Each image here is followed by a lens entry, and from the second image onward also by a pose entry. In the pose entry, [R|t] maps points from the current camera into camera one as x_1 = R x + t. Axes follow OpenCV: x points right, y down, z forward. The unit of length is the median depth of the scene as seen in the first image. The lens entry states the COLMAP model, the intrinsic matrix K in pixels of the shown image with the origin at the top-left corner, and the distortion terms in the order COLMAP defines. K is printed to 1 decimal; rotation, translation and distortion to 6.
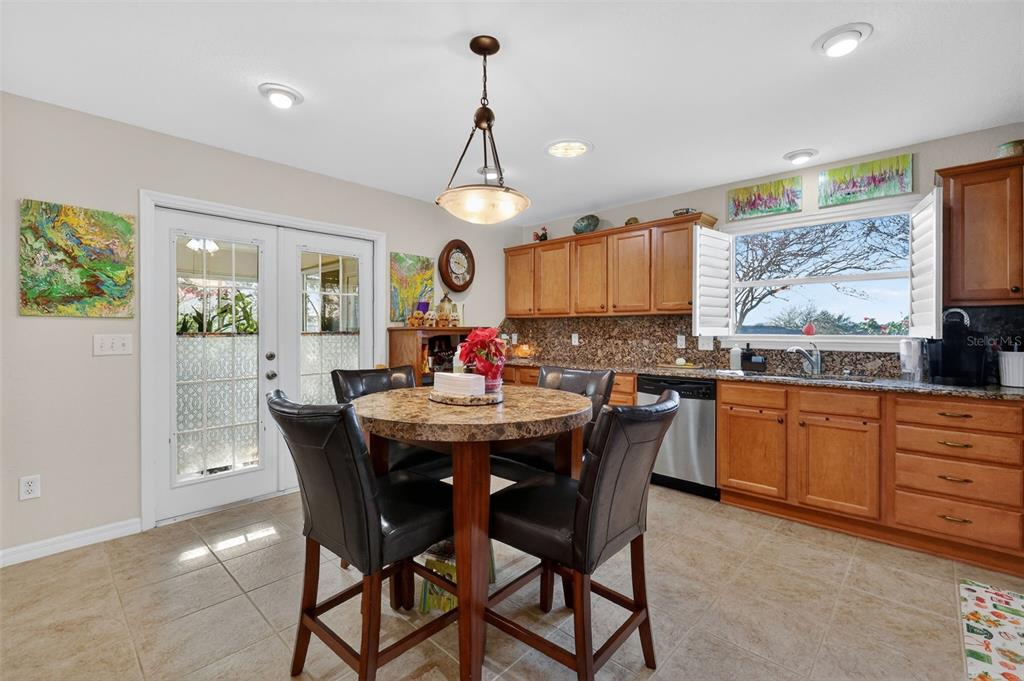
lens RADIAL K [[447.8, 0, 513.2], [0, 447.8, 336.6], [0, 0, 1]] dist [0.000971, 0.000260]
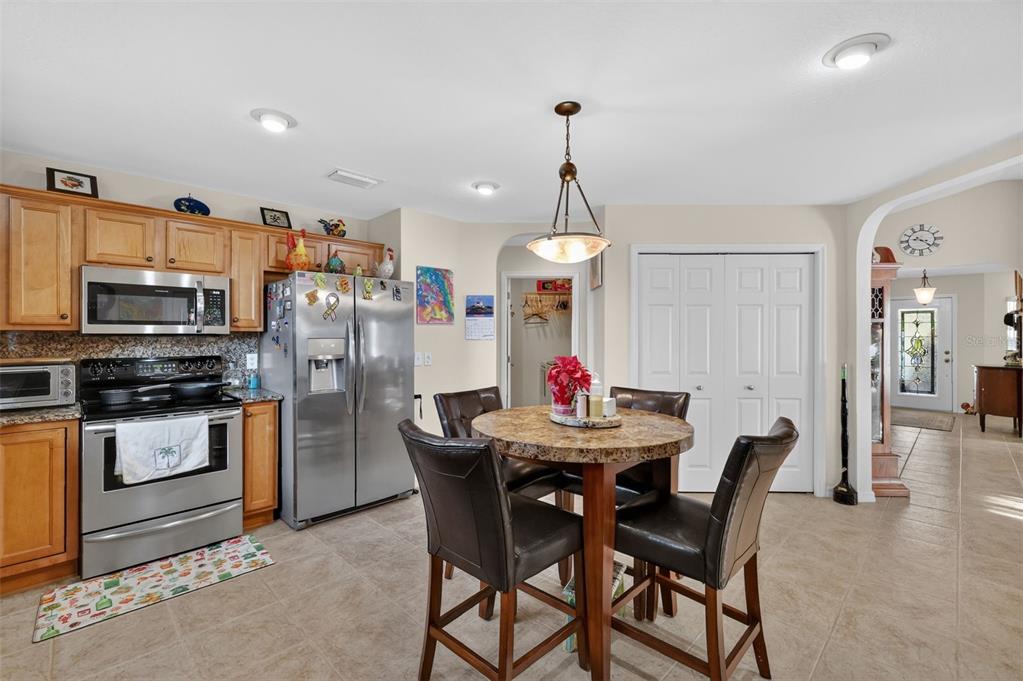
lens RADIAL K [[447.4, 0, 512.7], [0, 447.4, 336.6], [0, 0, 1]] dist [0.000971, 0.000260]
pose [[-0.999582, -0.002305, 0.028818, 0.039994], [-0.001867, 0.999882, 0.015224, -0.088575], [-0.028850, 0.015164, -0.999469, 2.120720]]
